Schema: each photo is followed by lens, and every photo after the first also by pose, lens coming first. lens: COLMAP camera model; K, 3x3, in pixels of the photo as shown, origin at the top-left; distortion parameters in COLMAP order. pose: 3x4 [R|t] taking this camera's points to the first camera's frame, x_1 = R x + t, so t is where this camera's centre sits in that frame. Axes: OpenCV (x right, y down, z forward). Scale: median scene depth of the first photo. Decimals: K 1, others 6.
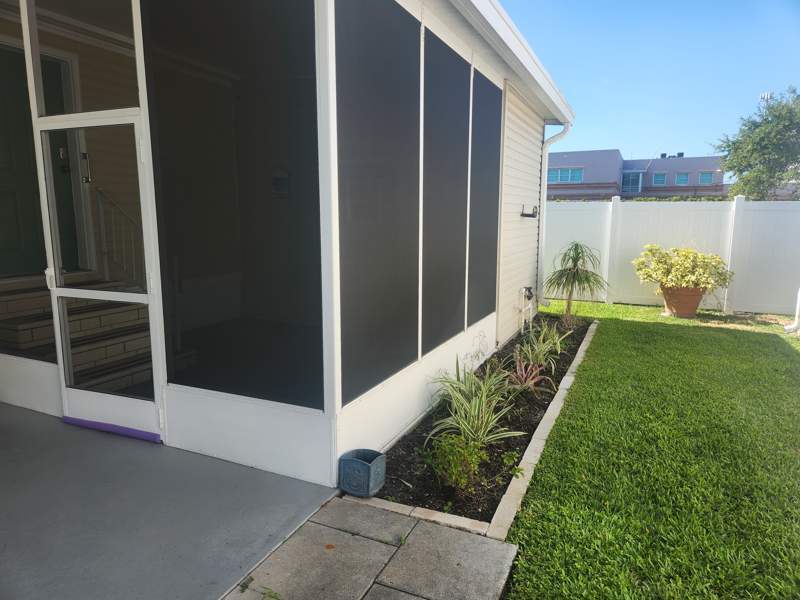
lens RADIAL K [[536.3, 0, 400.8], [0, 536.3, 301.1], [0, 0, 1]] dist [0.047990, -0.031383]
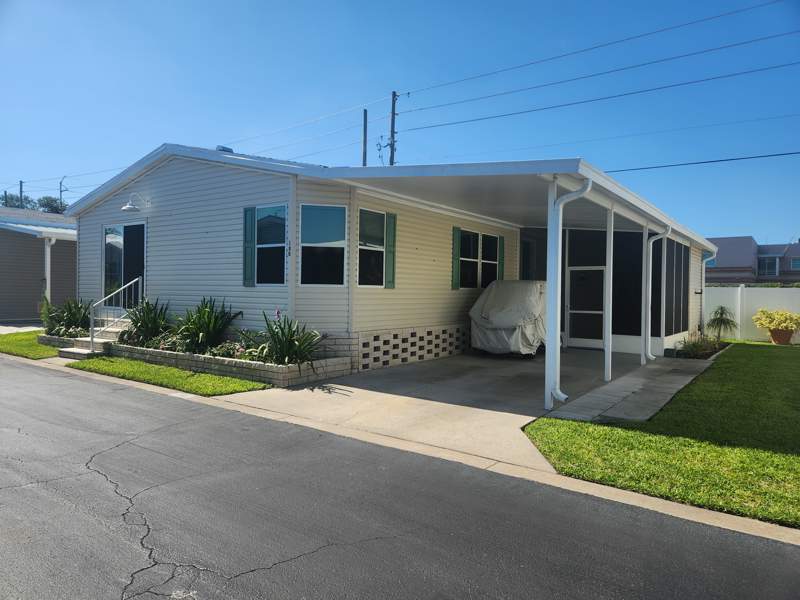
lens RADIAL K [[536.3, 0, 398.5], [0, 536.3, 298.9], [0, 0, 1]] dist [0.047990, -0.031383]
pose [[0.978783, 0.016182, -0.204260, -0.470700], [-0.046213, 0.988625, -0.143123, 0.221574], [0.199621, 0.149526, 0.968397, -1.297081]]
